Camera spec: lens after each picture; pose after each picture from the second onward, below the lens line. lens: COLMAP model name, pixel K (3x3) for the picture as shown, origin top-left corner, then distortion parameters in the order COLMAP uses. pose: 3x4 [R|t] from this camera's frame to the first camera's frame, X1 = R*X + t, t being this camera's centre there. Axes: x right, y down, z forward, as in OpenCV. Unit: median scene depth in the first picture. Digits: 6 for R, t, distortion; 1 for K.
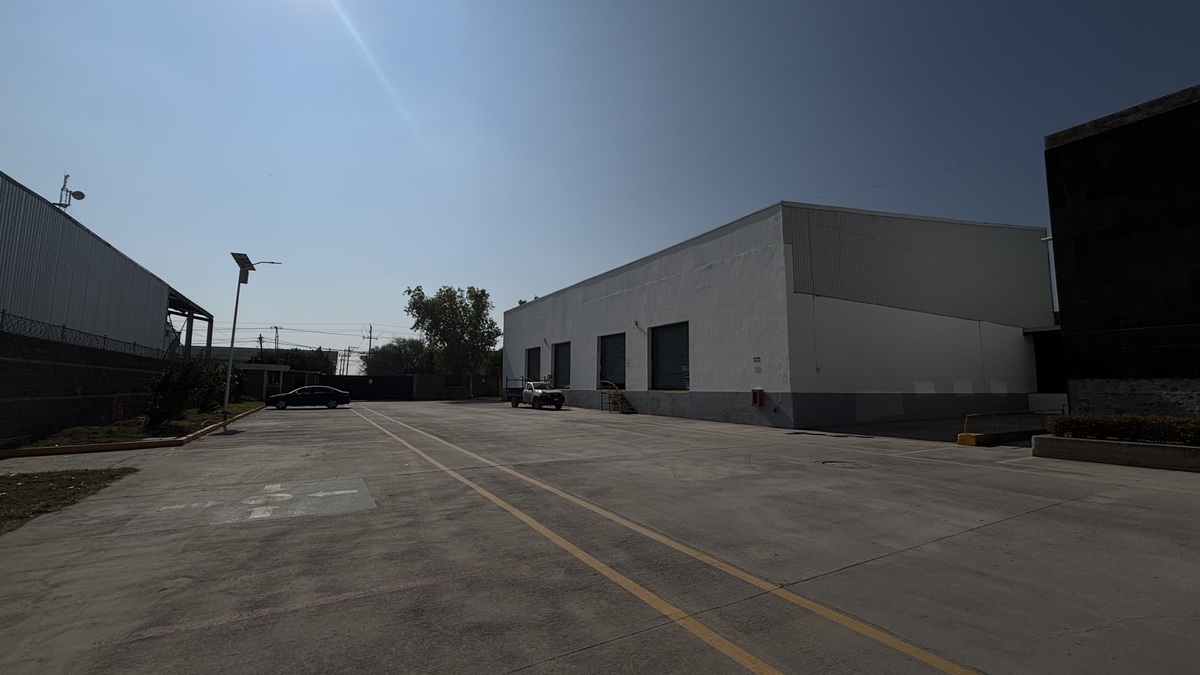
lens RADIAL K [[487.0, 0, 603.2], [0, 487.0, 340.4], [0, 0, 1]] dist [0.003490, 0.001363]
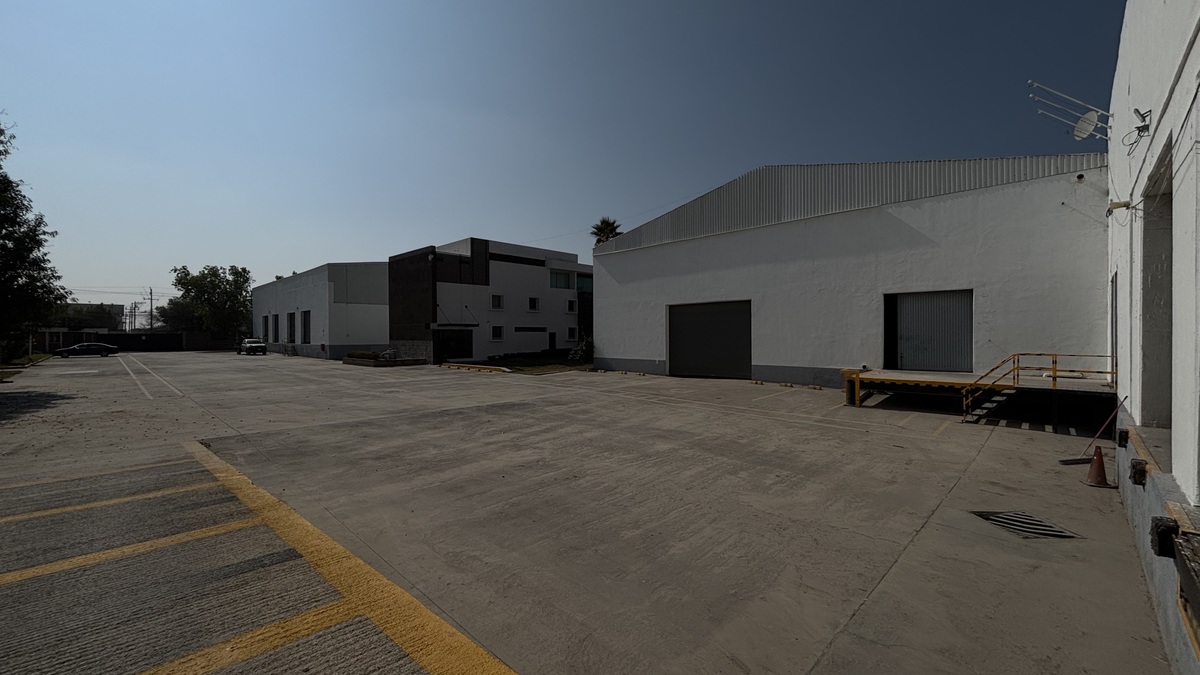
lens RADIAL K [[487.0, 0, 597.8], [0, 487.0, 336.2], [0, 0, 1]] dist [0.003490, 0.001363]
pose [[0.967370, -0.009854, 0.253177, 0.377356], [-0.015590, 0.995035, 0.098295, -0.069575], [-0.252889, -0.099035, 0.962413, -0.591787]]
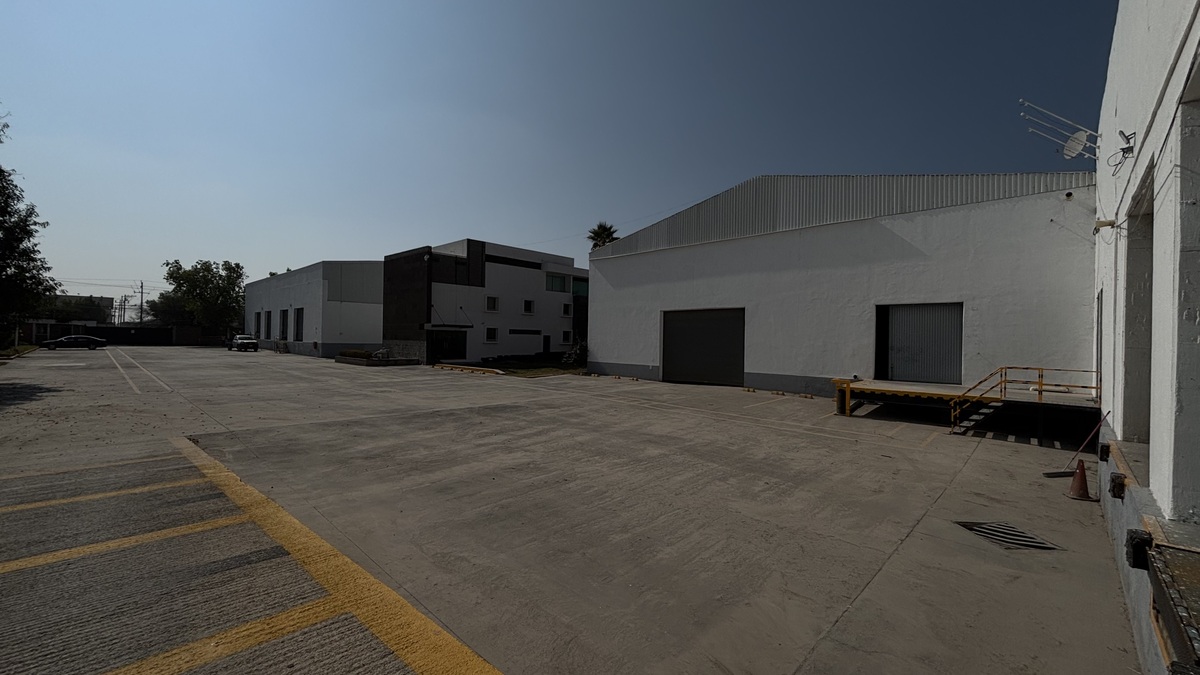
lens RADIAL K [[487.0, 0, 599.0], [0, 487.0, 336.1], [0, 0, 1]] dist [0.003490, 0.001363]
pose [[0.963852, 0.014489, 0.266045, 0.377774], [-0.039599, 0.995221, 0.089263, -0.070048], [-0.263480, -0.096572, 0.959819, -0.594742]]
